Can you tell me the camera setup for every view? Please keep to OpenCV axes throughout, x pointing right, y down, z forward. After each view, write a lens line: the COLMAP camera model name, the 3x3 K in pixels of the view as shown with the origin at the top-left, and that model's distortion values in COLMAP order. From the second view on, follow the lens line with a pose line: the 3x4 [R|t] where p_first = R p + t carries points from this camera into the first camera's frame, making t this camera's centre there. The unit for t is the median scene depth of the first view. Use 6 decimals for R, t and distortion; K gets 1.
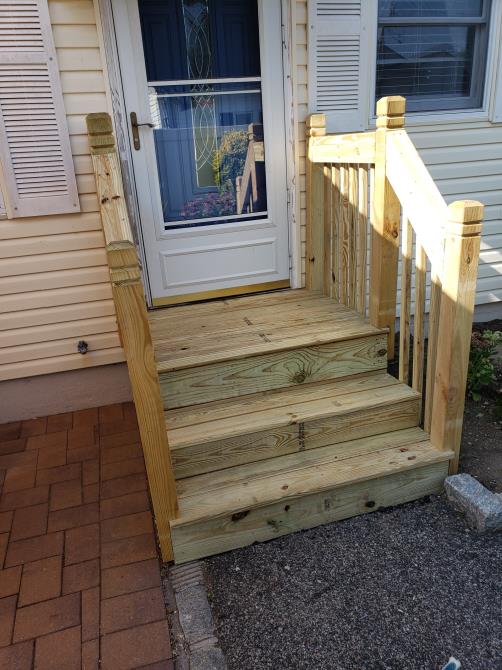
lens RADIAL K [[531.3, 0, 249.8], [0, 531.3, 349.0], [0, 0, 1]] dist [0.013808, 0.012097]
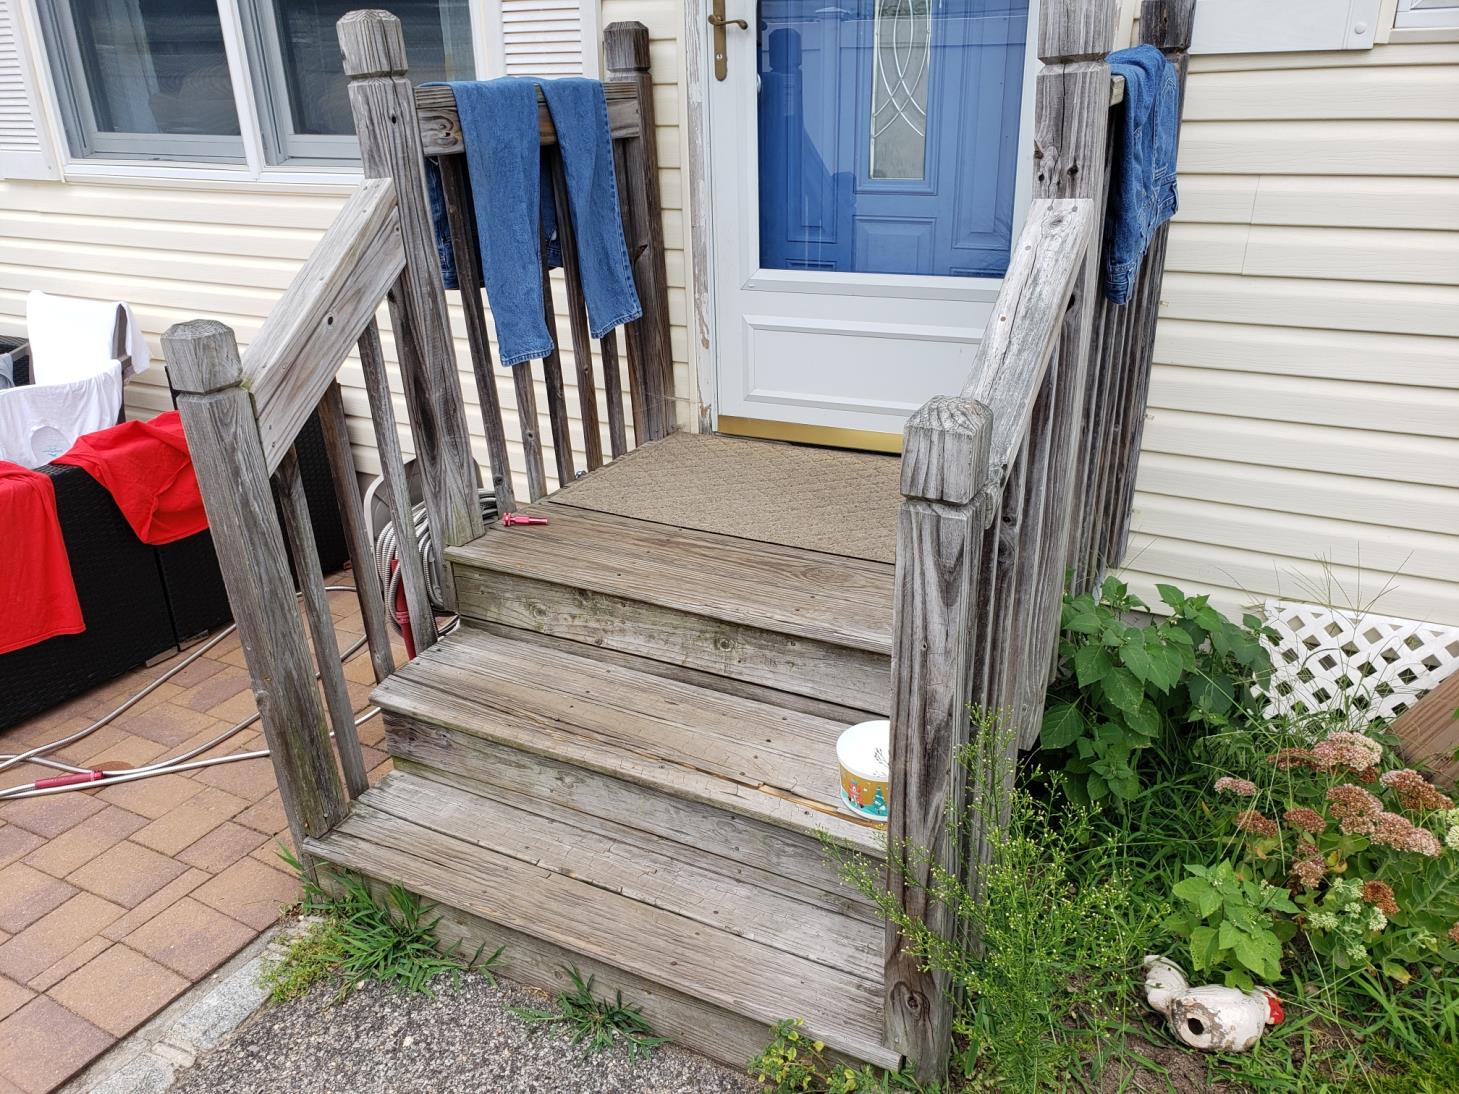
lens RADIAL K [[1157.0, 0, 733.1], [0, 1157.0, 579.5], [0, 0, 1]] dist [0.013808, 0.012097]
pose [[0.702854, 0.322381, -0.634087, 0.639811], [-0.276749, 0.945105, 0.173746, -0.175297], [0.655291, 0.053365, 0.753489, 0.346669]]
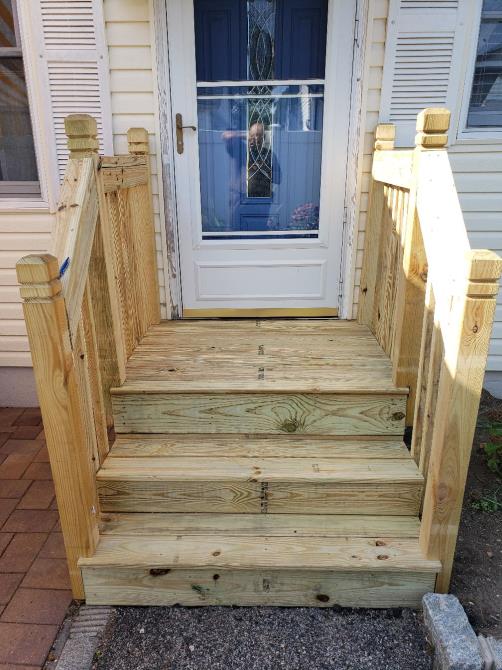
lens RADIAL K [[531.3, 0, 249.8], [0, 531.3, 349.0], [0, 0, 1]] dist [0.013808, 0.012097]
pose [[0.946256, 0.163309, -0.279158, 0.266946], [-0.162919, 0.986329, 0.024765, -0.086201], [0.279386, 0.022046, 0.959926, 0.153235]]
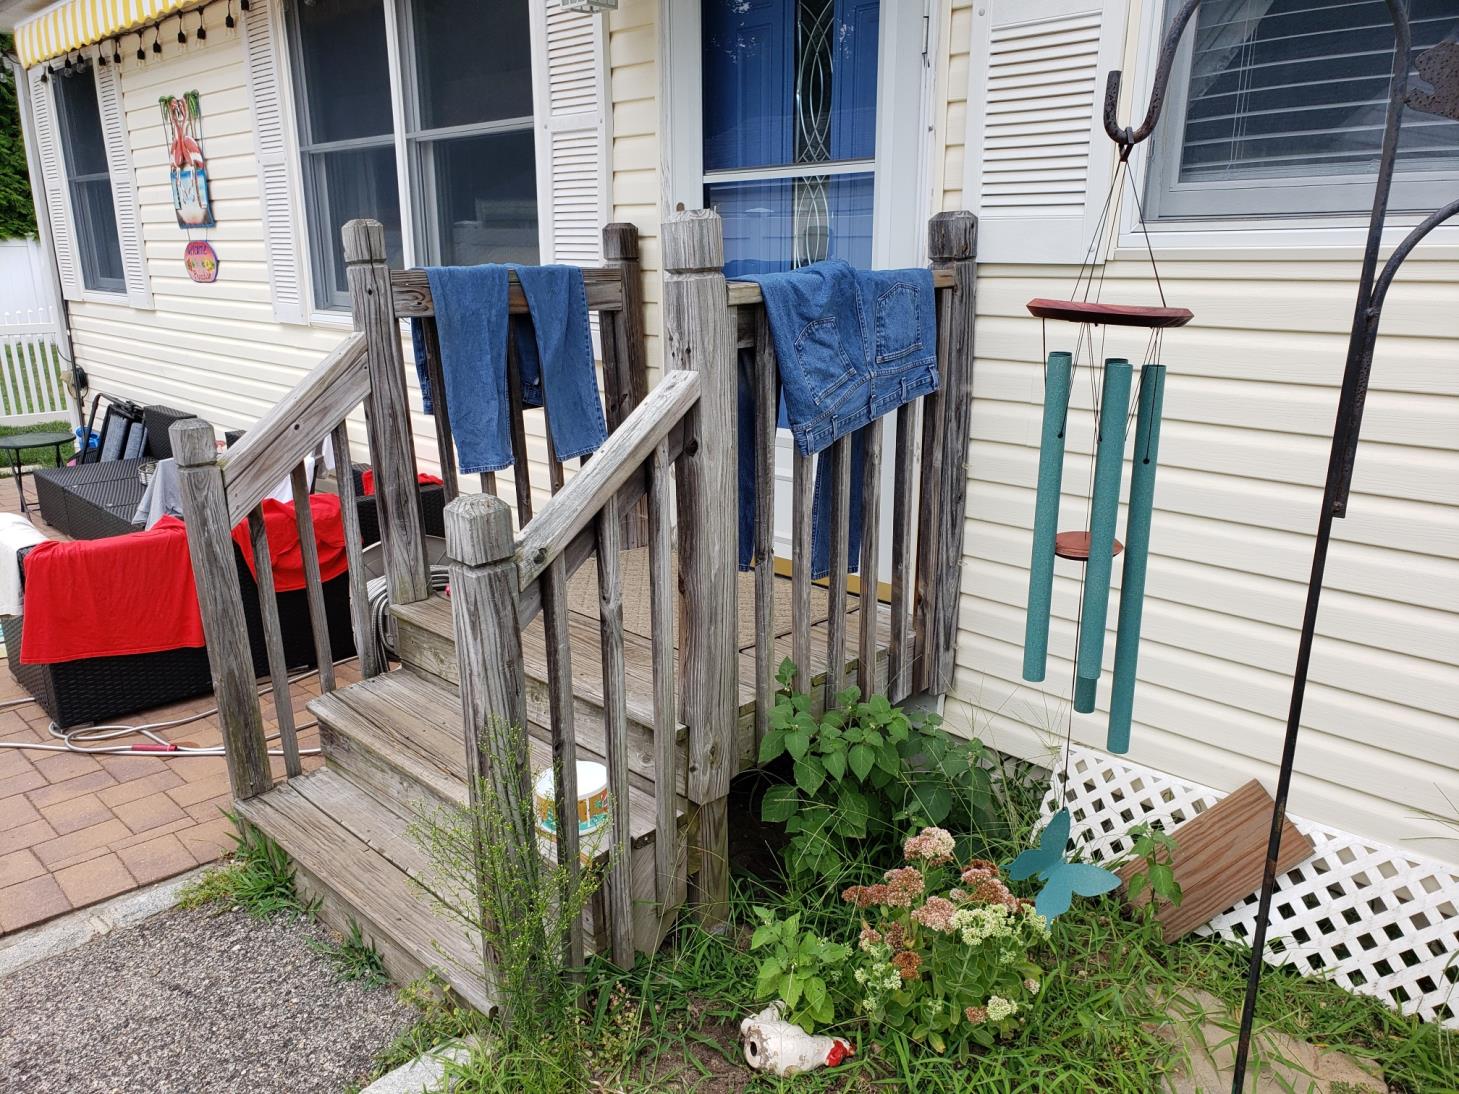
lens RADIAL K [[1164.6, 0, 731.4], [0, 1164.6, 598.4], [0, 0, 1]] dist [0.028649, -0.004683]
pose [[0.442372, 0.312096, -0.840775, 1.096507], [-0.349940, 0.923250, 0.158591, -0.307799], [0.825742, 0.224064, 0.517635, 0.561567]]
